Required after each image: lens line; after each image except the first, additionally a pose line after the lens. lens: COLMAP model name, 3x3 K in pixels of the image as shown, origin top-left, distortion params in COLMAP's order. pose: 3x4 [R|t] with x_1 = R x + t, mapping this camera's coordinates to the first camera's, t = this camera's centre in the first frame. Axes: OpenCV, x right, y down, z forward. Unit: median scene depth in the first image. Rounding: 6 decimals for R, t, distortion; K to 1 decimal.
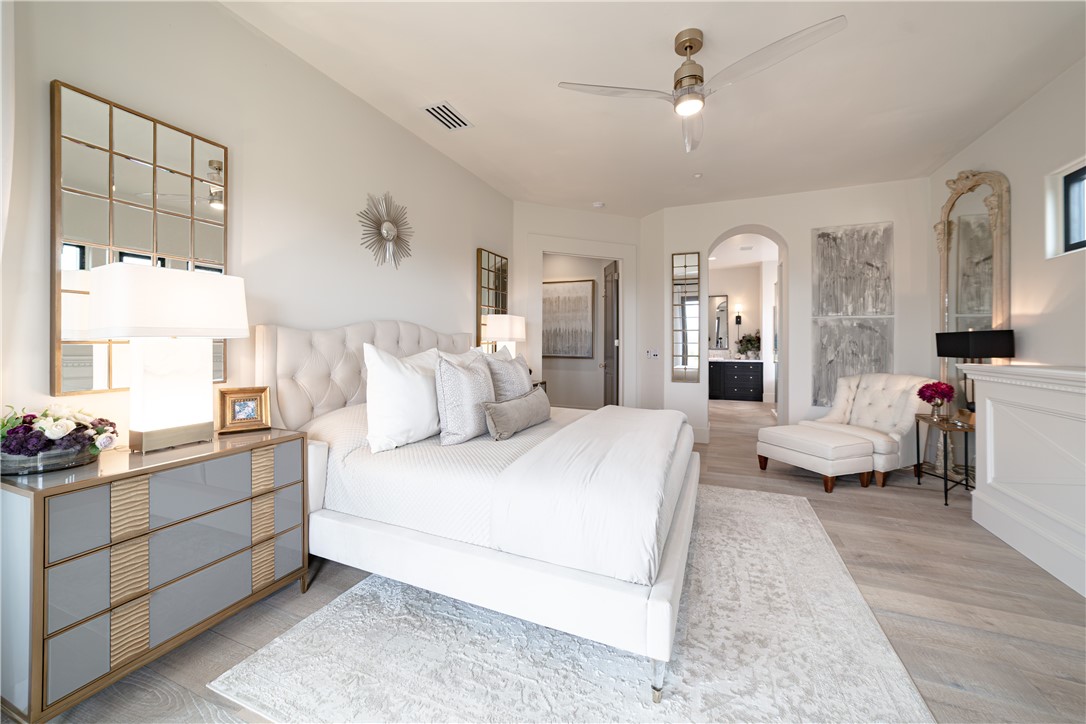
lens RADIAL K [[420.8, 0, 544.2], [0, 420.8, 352.0], [0, 0, 1]] dist [0.020173, 0.000066]
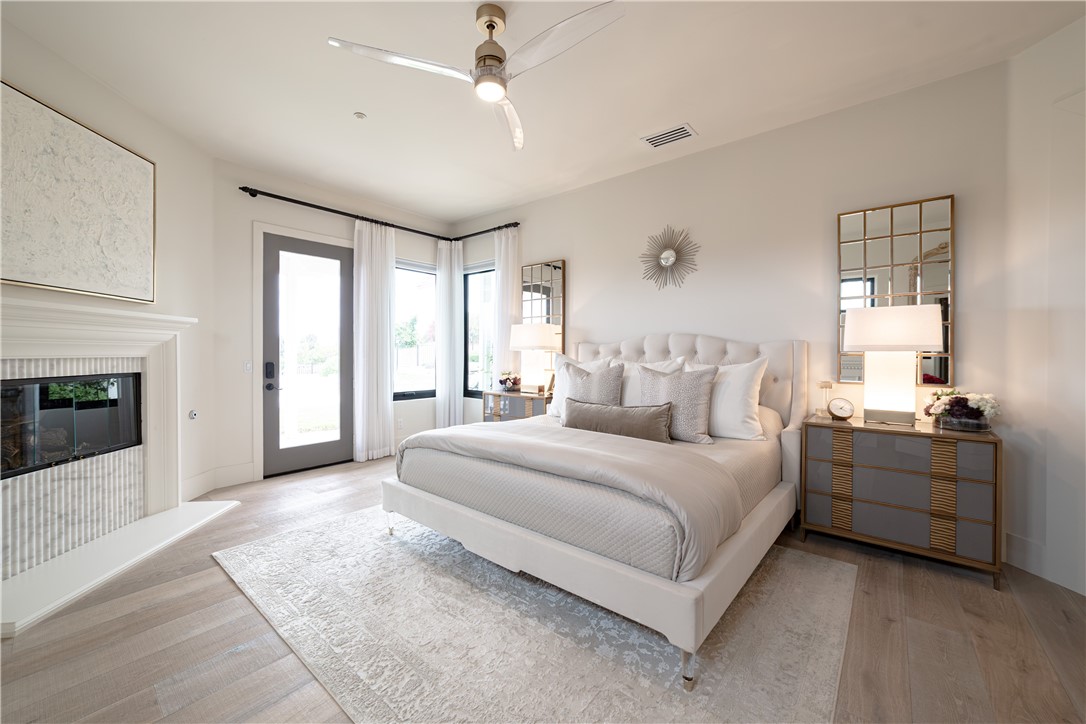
lens RADIAL K [[420.8, 0, 544.2], [0, 420.8, 352.0], [0, 0, 1]] dist [0.020173, 0.000066]
pose [[-0.286989, -0.003460, -0.957928, 0.827836], [-0.018668, 0.999824, 0.001981, -0.022601], [0.957752, 0.018451, -0.287003, 0.991201]]
